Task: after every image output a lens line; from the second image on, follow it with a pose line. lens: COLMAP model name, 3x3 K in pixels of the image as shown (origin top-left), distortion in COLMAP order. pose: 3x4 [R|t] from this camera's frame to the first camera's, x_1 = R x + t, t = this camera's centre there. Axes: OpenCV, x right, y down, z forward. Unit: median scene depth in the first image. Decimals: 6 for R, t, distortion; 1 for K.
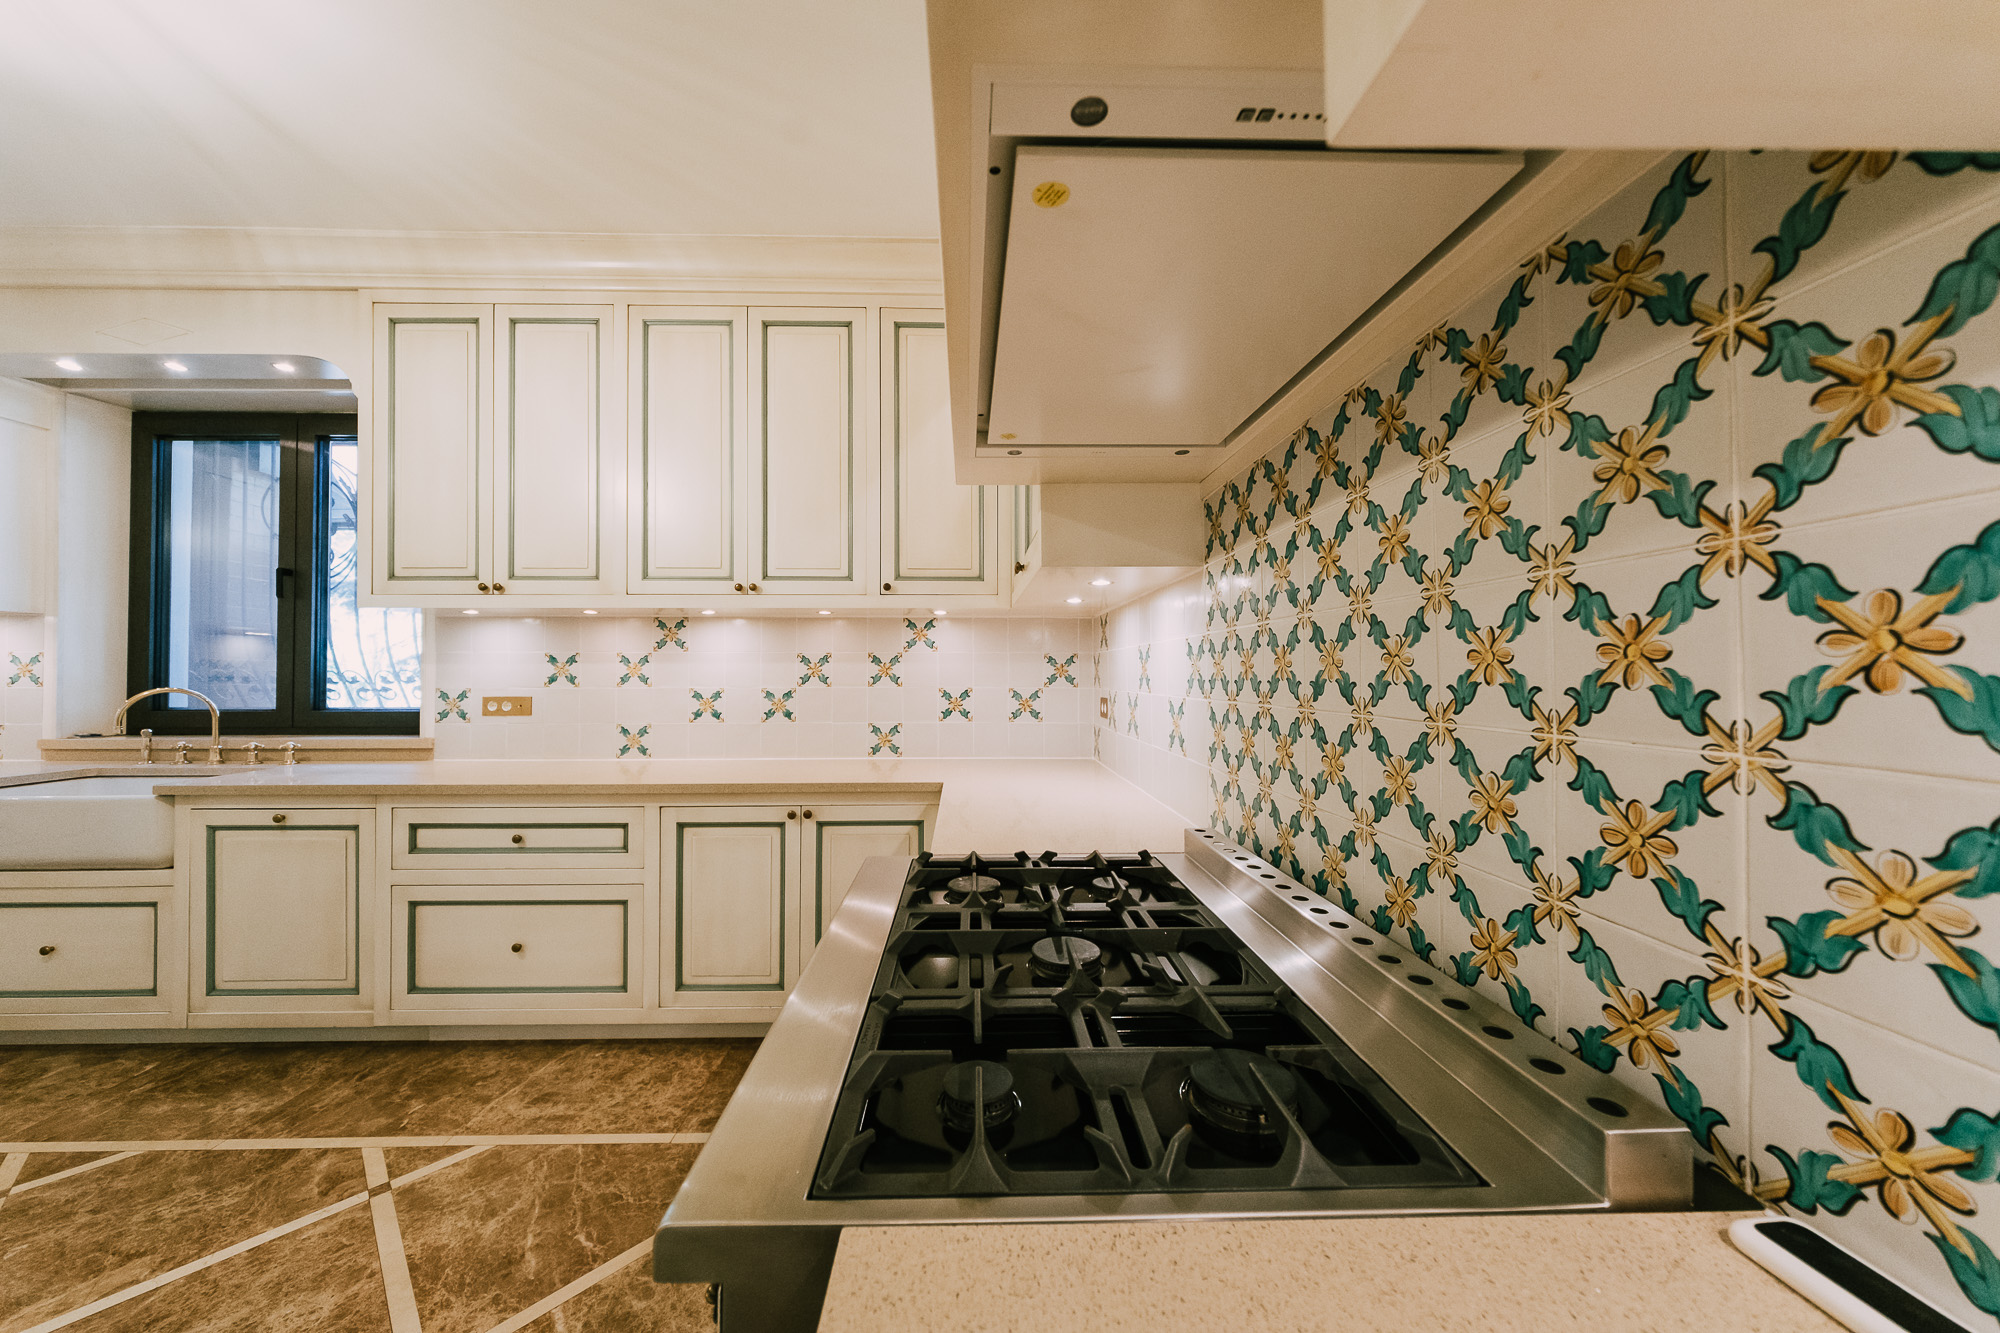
lens RADIAL K [[677.1, 0, 993.2], [0, 677.1, 663.9], [0, 0, 1]] dist [-0.001463, 0.000170]
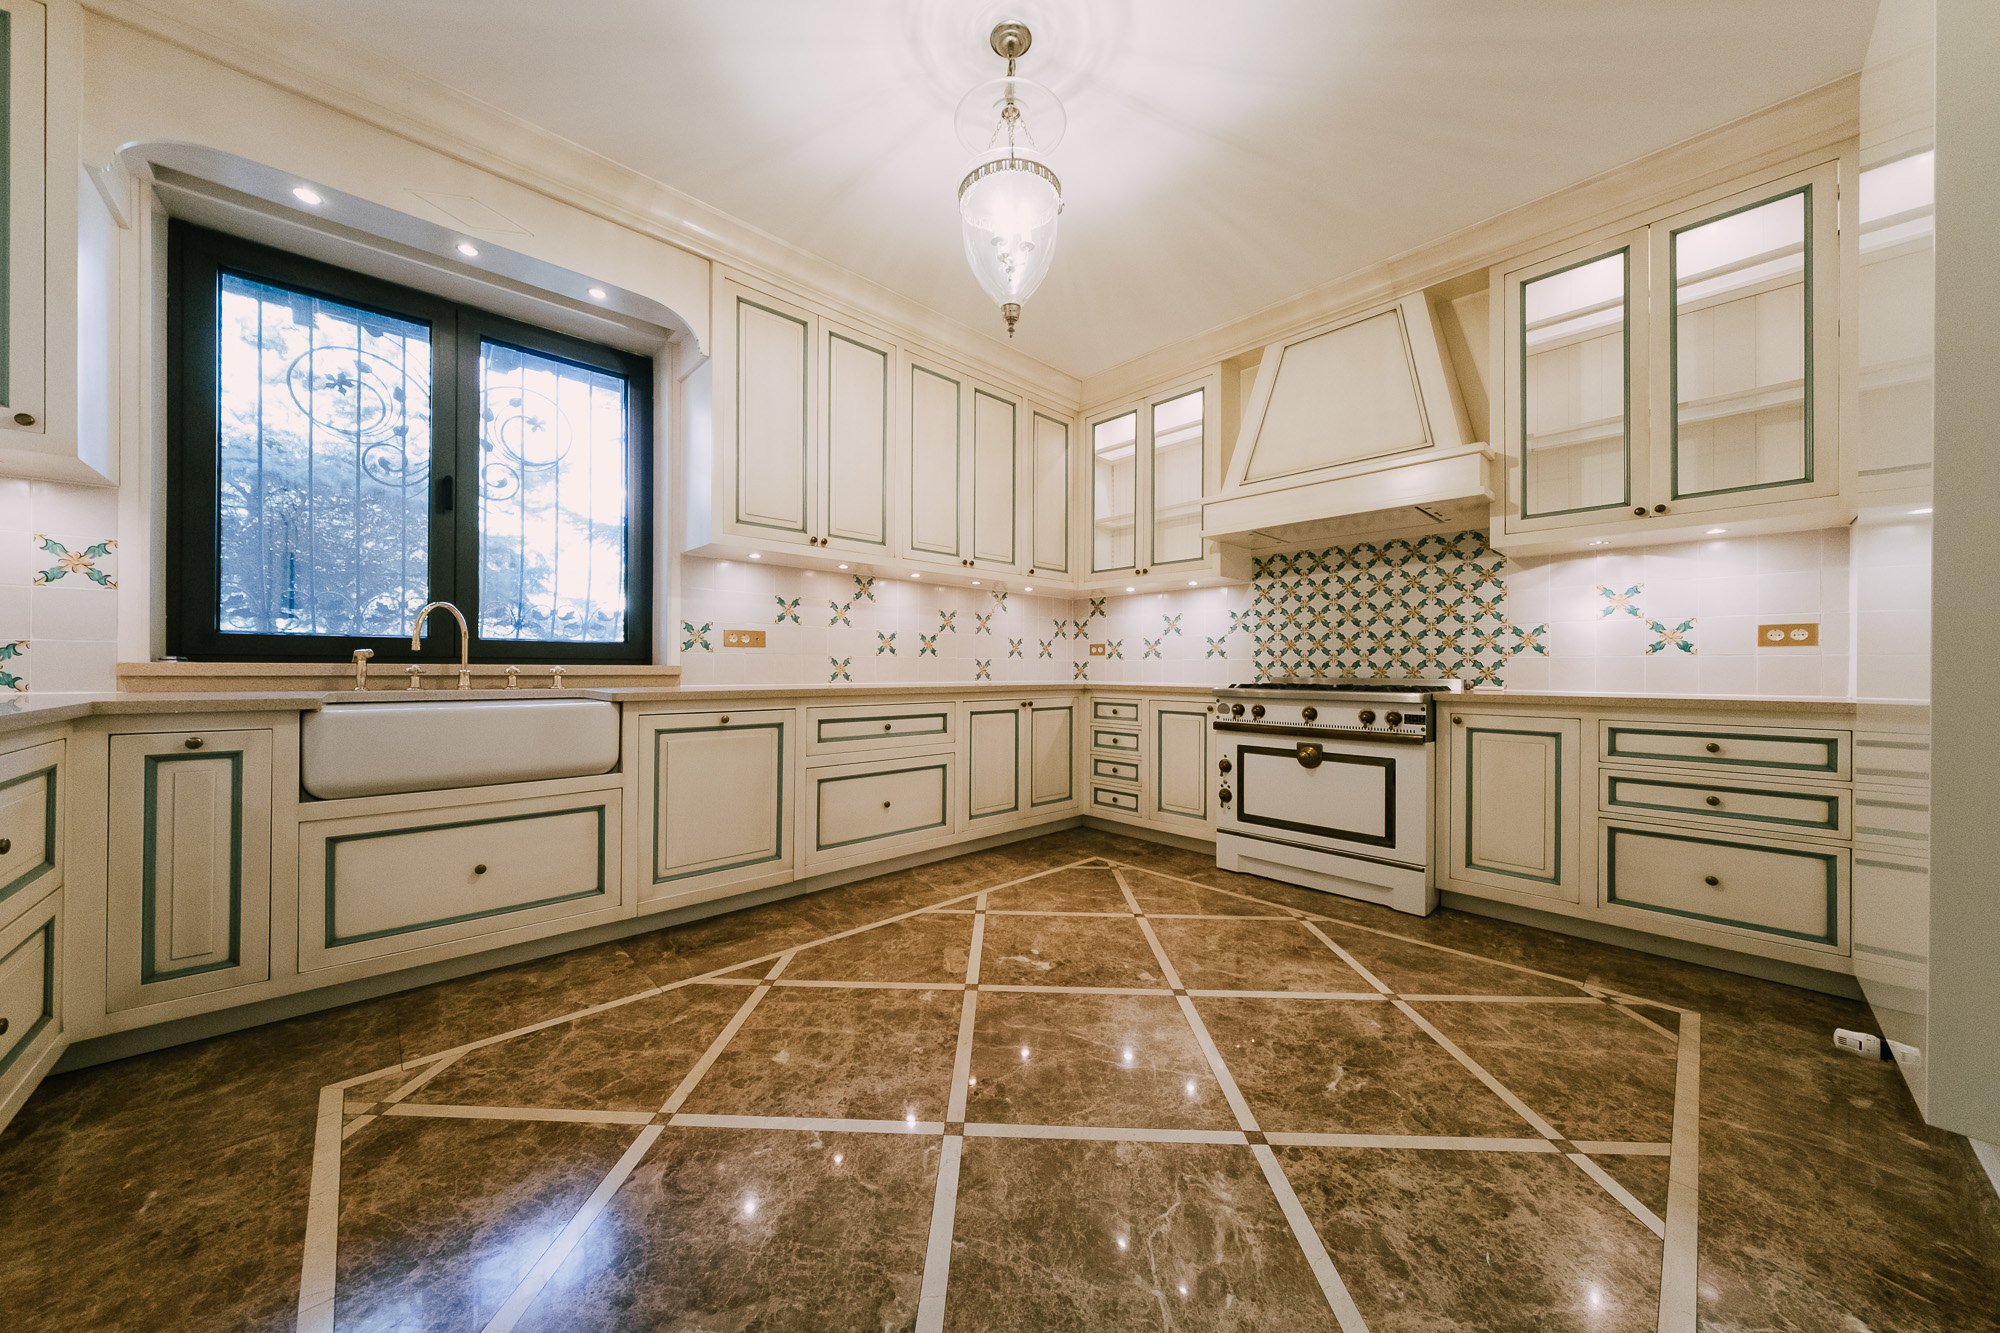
lens RADIAL K [[677.1, 0, 989.4], [0, 677.1, 668.3], [0, 0, 1]] dist [-0.001463, 0.000170]
pose [[0.742806, 0.004361, 0.669492, -1.398871], [-0.013748, 0.999867, 0.008741, 0.114521], [-0.669365, -0.015697, 0.742767, -0.167620]]
